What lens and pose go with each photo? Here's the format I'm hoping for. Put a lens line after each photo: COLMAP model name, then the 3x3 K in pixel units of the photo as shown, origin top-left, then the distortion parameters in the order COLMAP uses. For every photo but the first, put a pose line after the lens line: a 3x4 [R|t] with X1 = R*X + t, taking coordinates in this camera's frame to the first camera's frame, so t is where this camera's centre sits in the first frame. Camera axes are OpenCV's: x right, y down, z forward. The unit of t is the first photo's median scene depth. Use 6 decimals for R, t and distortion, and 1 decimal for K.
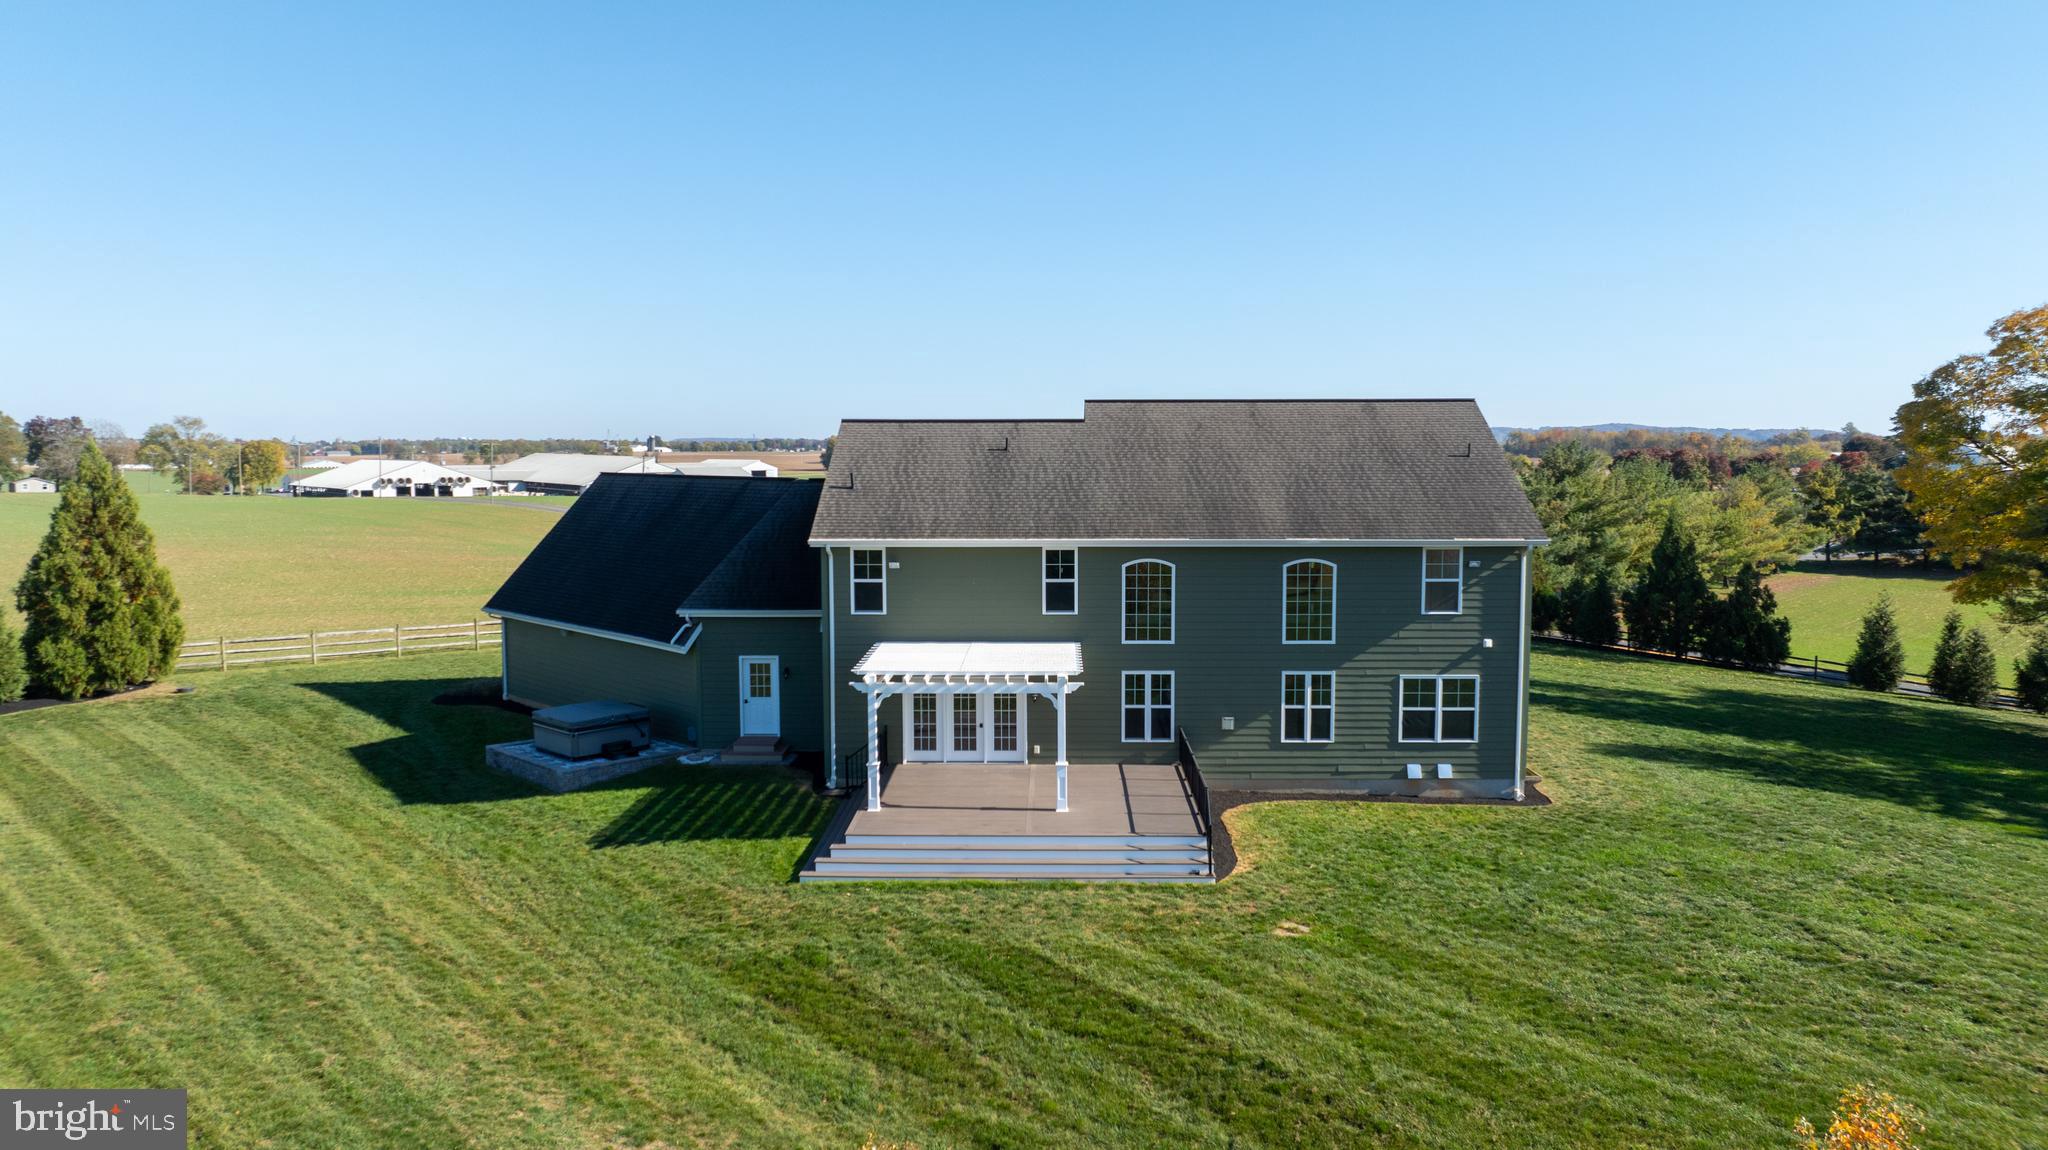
lens RADIAL K [[1428.9, 0, 1028.4], [0, 1428.9, 566.3], [0, 0, 1]] dist [-0.036739, 0.036123]
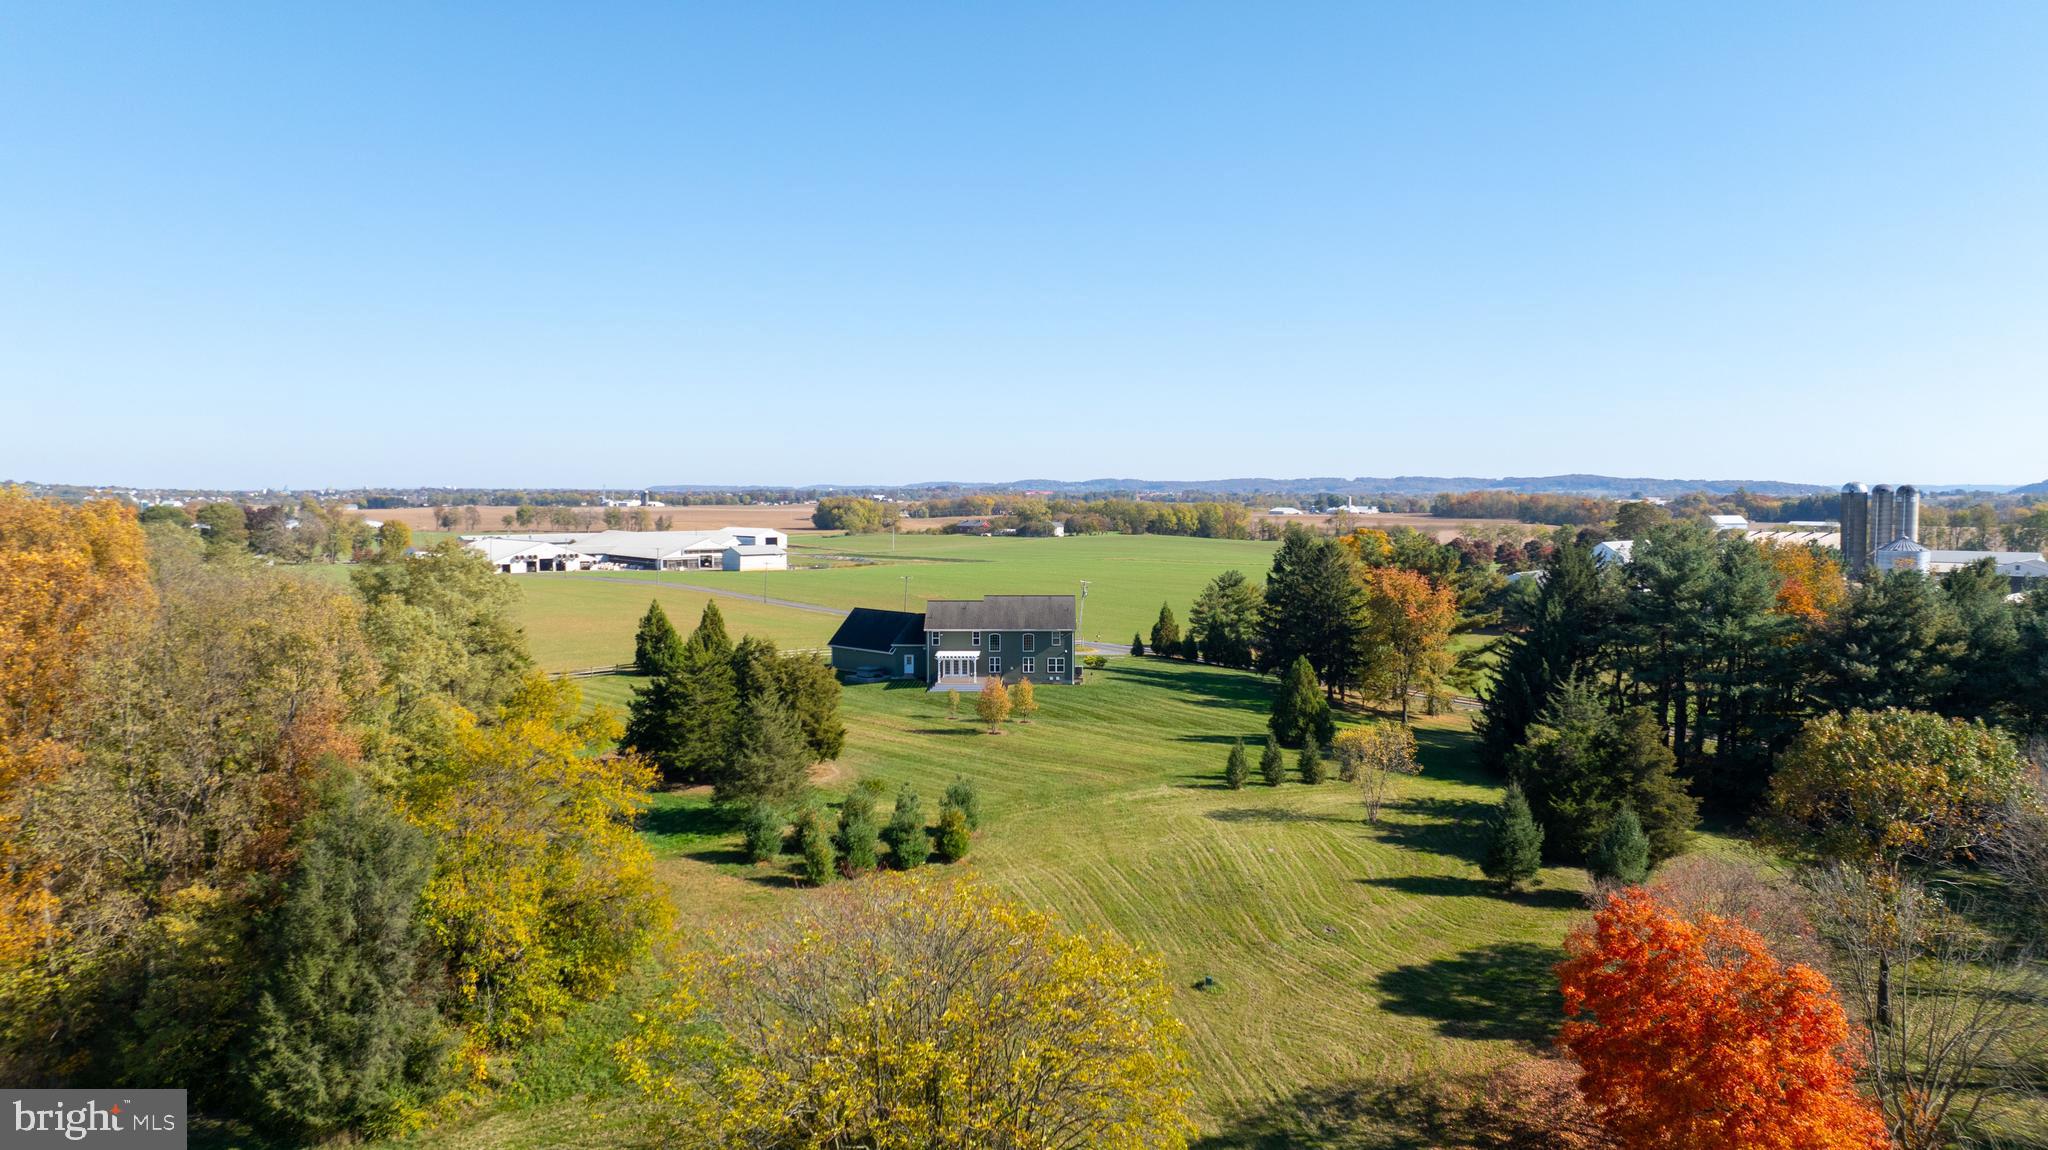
lens RADIAL K [[1428.9, 0, 1025.4], [0, 1428.9, 573.6], [0, 0, 1]] dist [-0.036739, 0.036123]
pose [[0.999878, 0.001290, 0.015559, 0.111319], [-0.000858, 0.999615, -0.027725, -0.072716], [-0.015588, 0.027708, 0.999494, -3.761781]]
